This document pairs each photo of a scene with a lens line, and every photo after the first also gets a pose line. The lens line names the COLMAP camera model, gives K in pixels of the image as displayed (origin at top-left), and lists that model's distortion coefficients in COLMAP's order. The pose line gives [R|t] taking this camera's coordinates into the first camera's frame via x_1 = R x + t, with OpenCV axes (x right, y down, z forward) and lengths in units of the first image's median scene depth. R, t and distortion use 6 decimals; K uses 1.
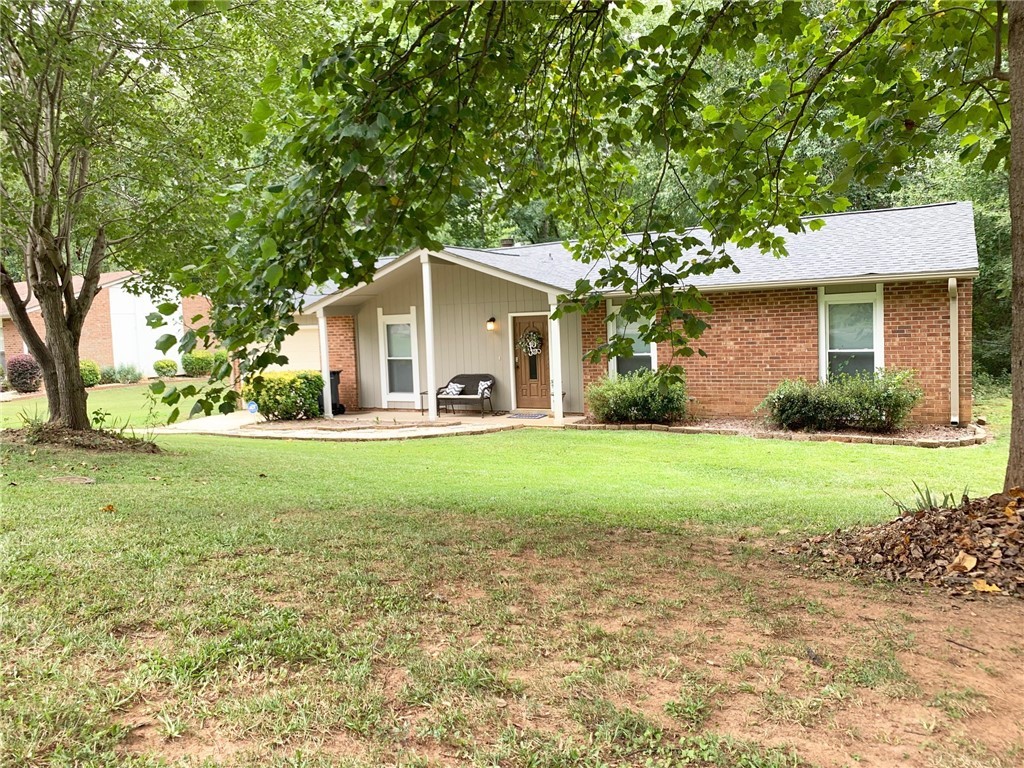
lens RADIAL K [[784.5, 0, 512.0], [0, 784.5, 384.0], [0, 0, 1]] dist [0.048612, -0.058148]
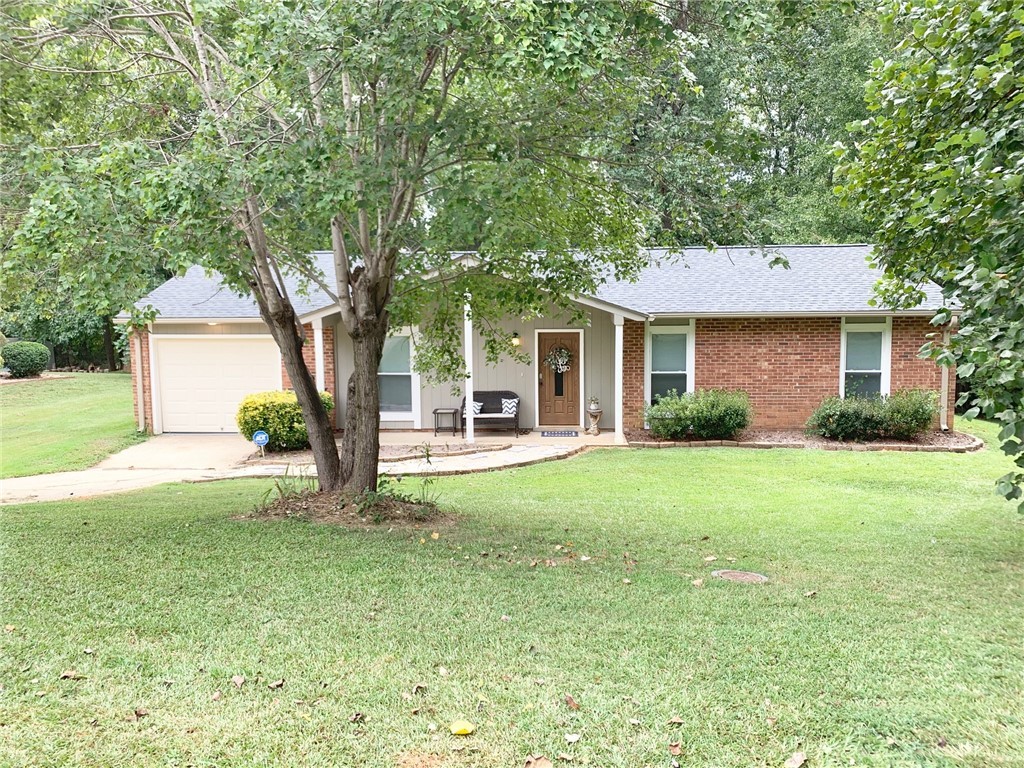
lens RADIAL K [[784.5, 0, 512.0], [0, 784.5, 384.0], [0, 0, 1]] dist [0.048612, -0.058148]
pose [[0.891861, -0.017672, 0.451964, -0.546902], [0.008261, 0.999706, 0.022786, -0.051346], [-0.452233, -0.016588, 0.891745, 0.166171]]
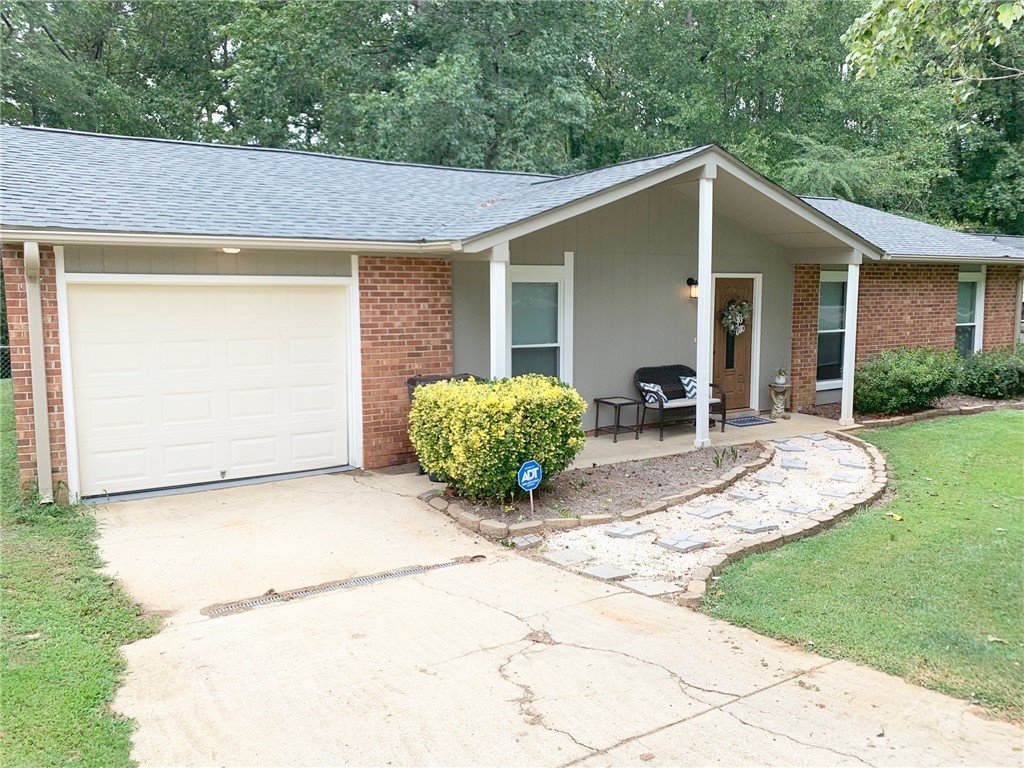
lens RADIAL K [[784.5, 0, 512.0], [0, 784.5, 384.0], [0, 0, 1]] dist [0.048612, -0.058148]
pose [[0.482660, -0.071066, 0.872920, -0.795647], [0.047109, 0.997366, 0.055150, -0.047064], [-0.874540, 0.014504, 0.484737, 0.956334]]
